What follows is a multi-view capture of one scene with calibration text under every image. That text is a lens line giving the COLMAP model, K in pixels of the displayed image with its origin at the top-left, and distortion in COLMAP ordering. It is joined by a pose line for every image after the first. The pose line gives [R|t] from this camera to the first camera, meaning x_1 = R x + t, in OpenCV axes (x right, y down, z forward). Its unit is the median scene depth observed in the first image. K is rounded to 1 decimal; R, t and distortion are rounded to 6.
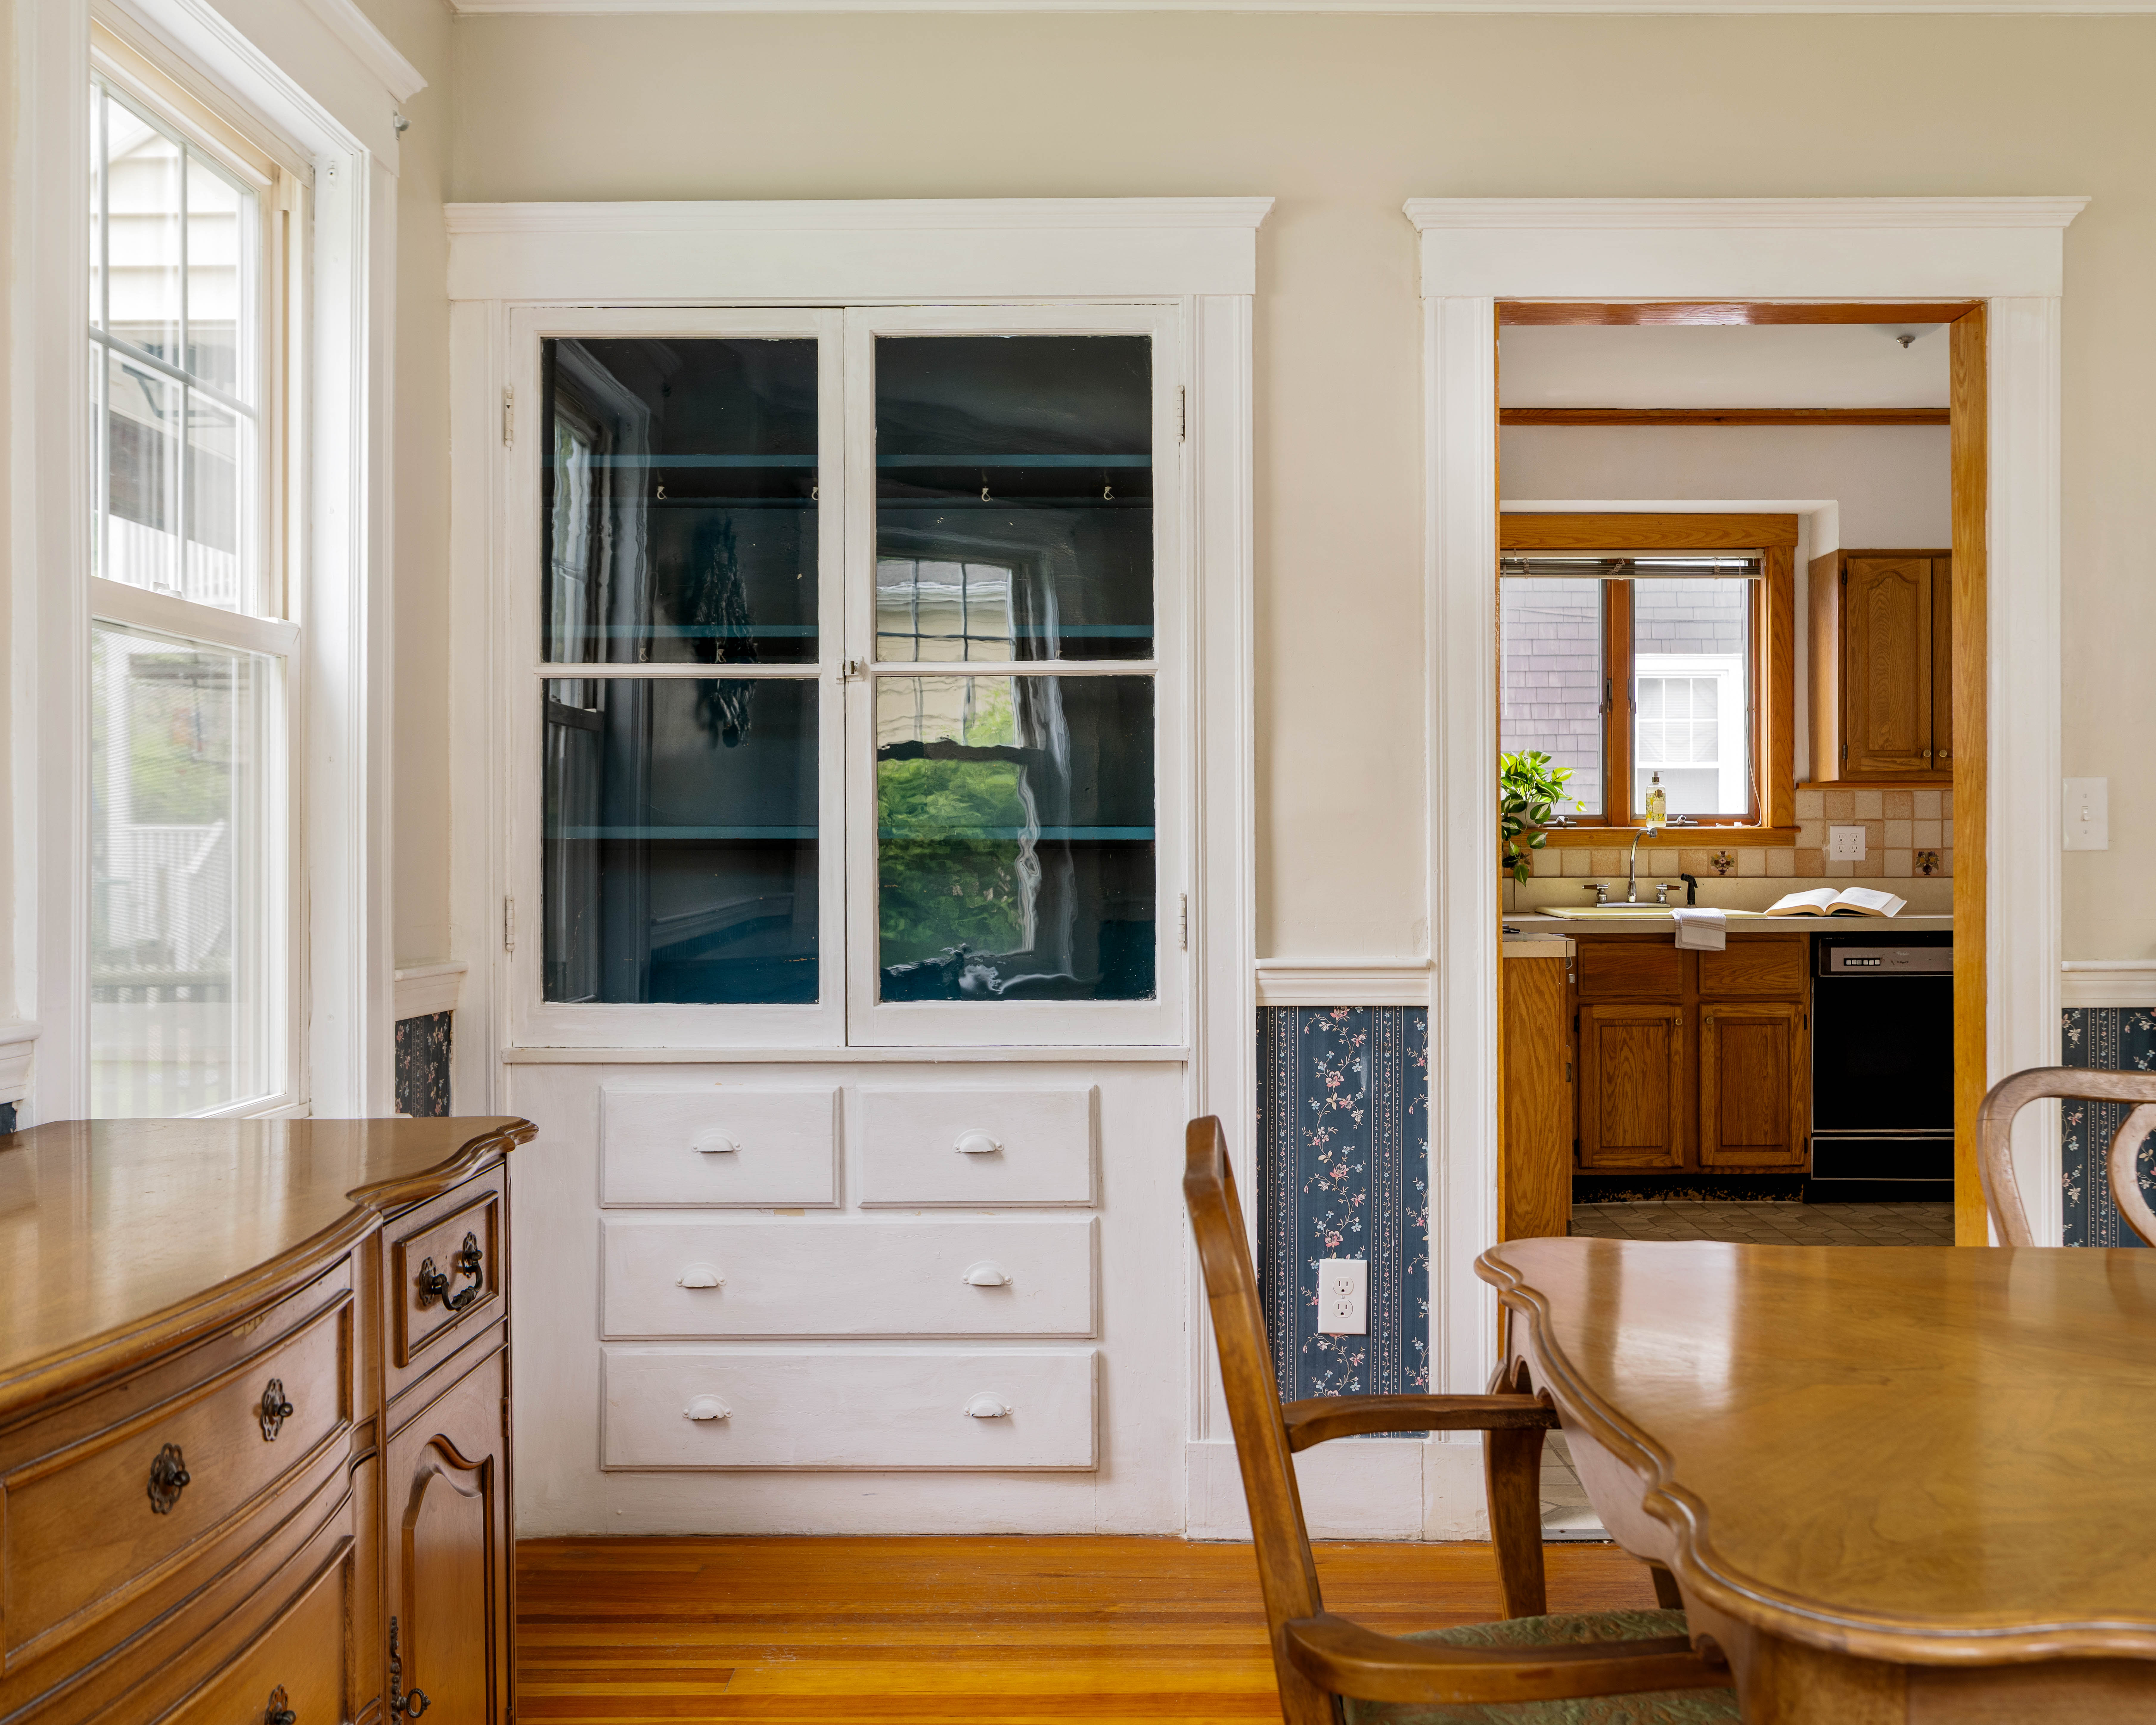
lens RADIAL K [[1928.1, 0, 1084.1], [0, 1928.1, 853.1], [0, 0, 1]] dist [-0.032335, 0.002829]
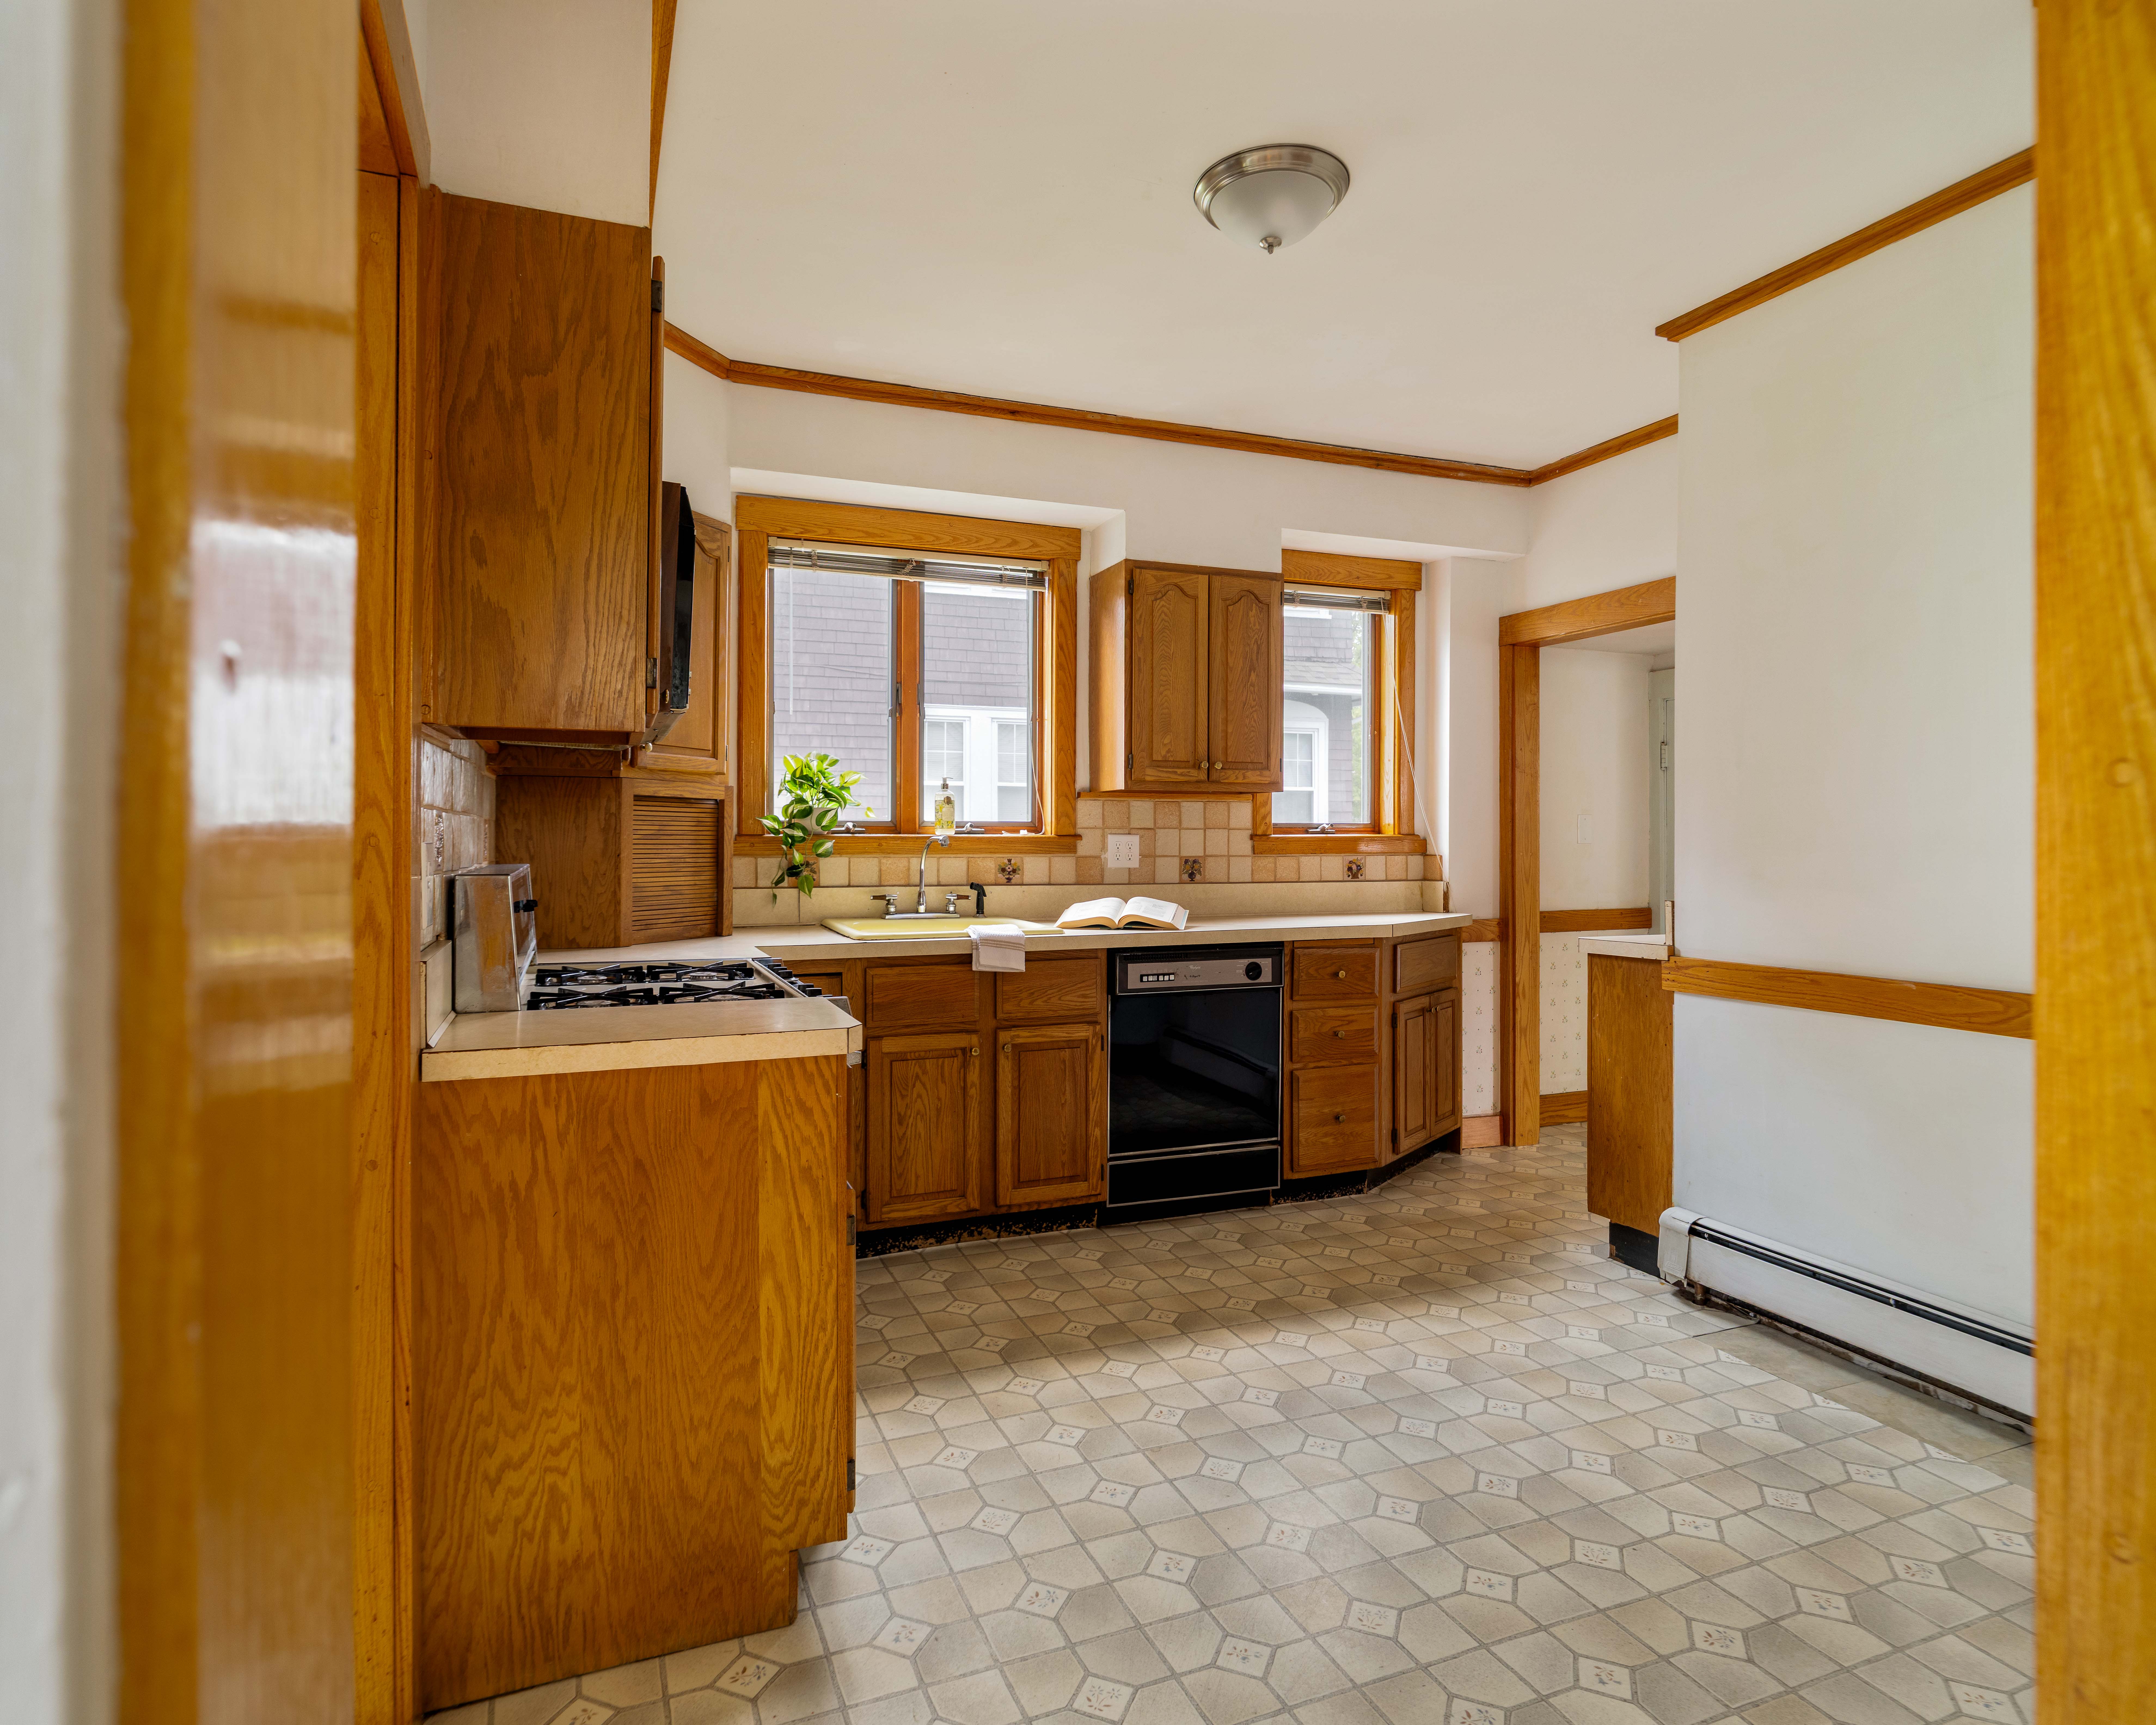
lens RADIAL K [[1227.5, 0, 1074.0], [0, 1227.5, 829.1], [0, 0, 1]] dist [0.001272, 0.000265]
pose [[0.913421, 0.007002, 0.406956, 0.109048], [-0.003144, 0.999944, -0.010149, -0.010730], [-0.407004, 0.007991, 0.913391, 0.426174]]
